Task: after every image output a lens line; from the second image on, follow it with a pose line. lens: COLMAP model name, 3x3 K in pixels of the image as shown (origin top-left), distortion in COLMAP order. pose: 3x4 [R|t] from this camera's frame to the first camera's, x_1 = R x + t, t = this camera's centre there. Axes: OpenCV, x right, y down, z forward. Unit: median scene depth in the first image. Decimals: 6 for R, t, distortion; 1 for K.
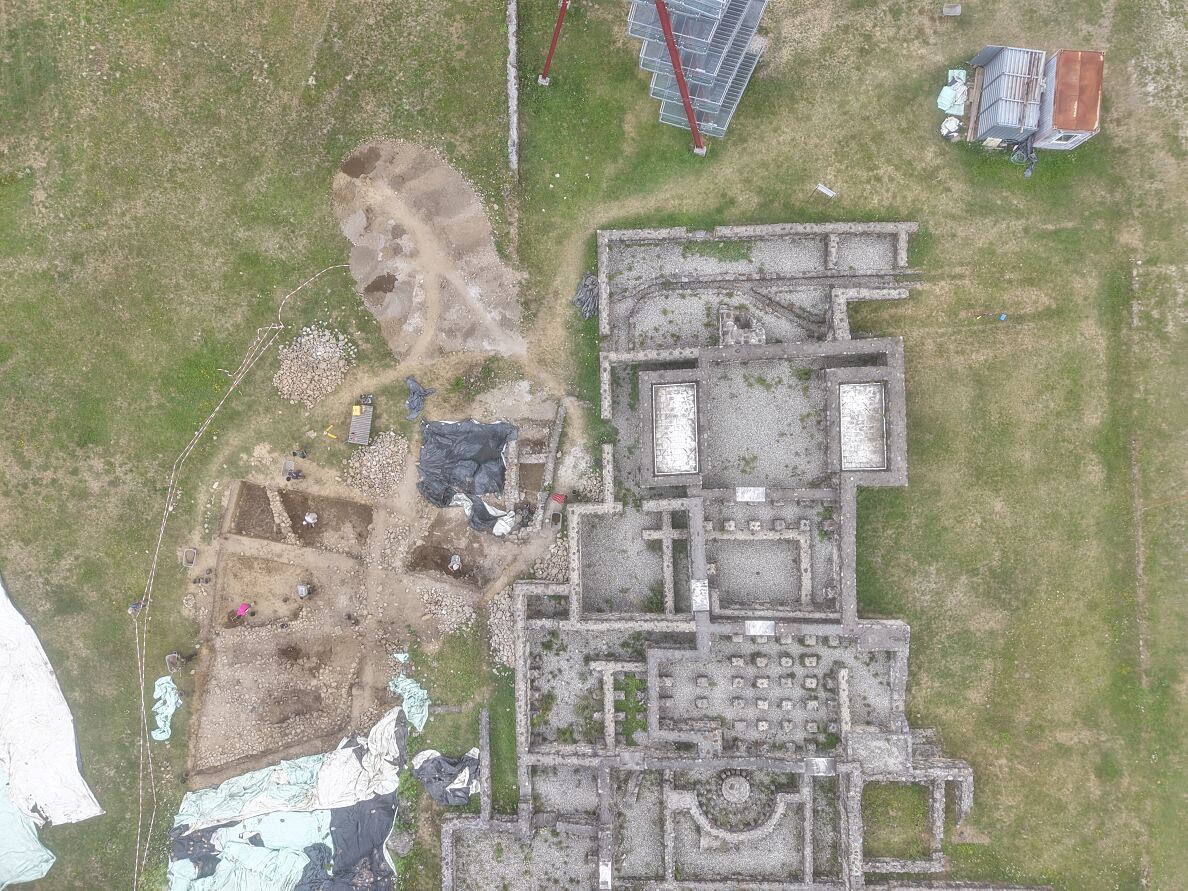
lens RADIAL K [[832.6, 0, 595.4], [0, 832.6, 448.5], [0, 0, 1]] dist [0.000930, -0.010942]
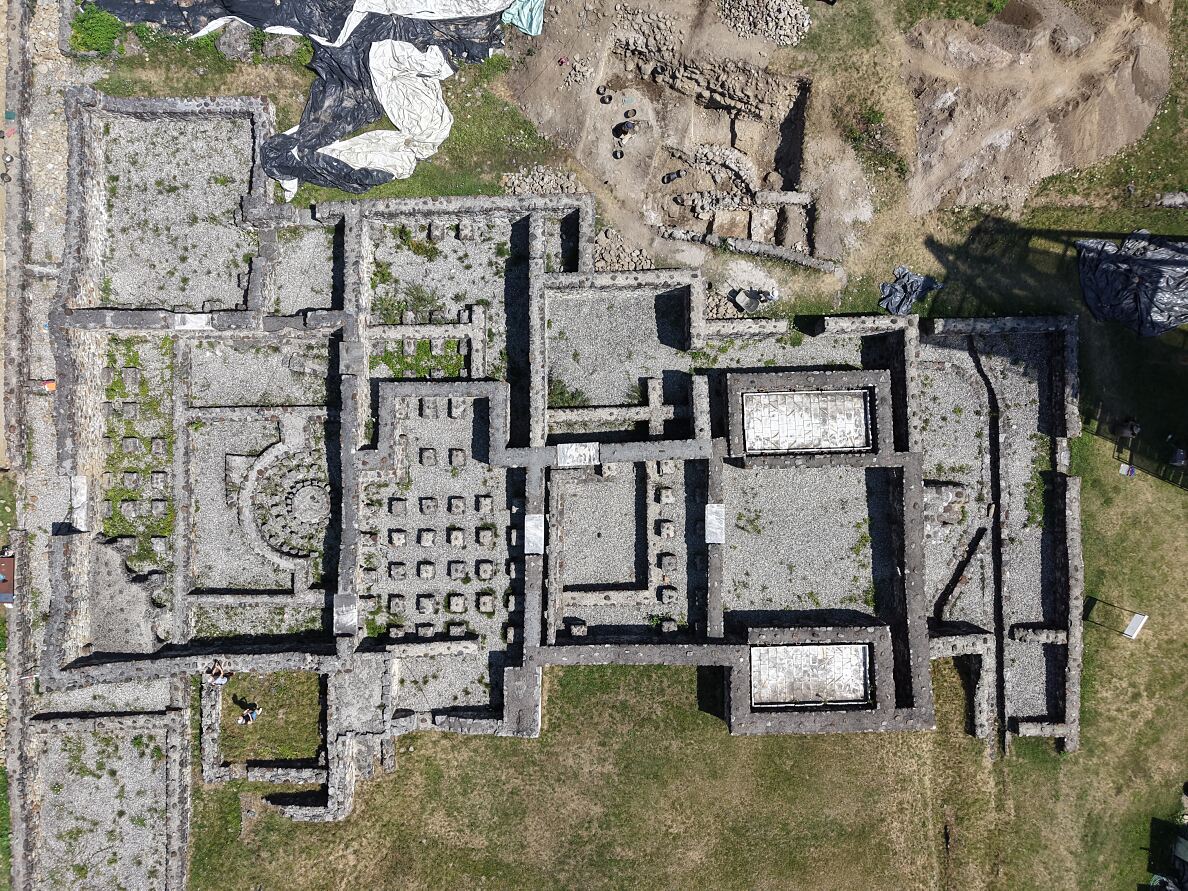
lens RADIAL K [[832.6, 0, 597.1], [0, 832.6, 443.6], [0, 0, 1]] dist [0.000930, -0.010942]
pose [[-0.003636, 0.999470, 0.032340, 0.091577], [-0.999992, -0.003694, 0.001732, 0.156288], [0.001850, -0.032334, 0.999475, 0.267082]]
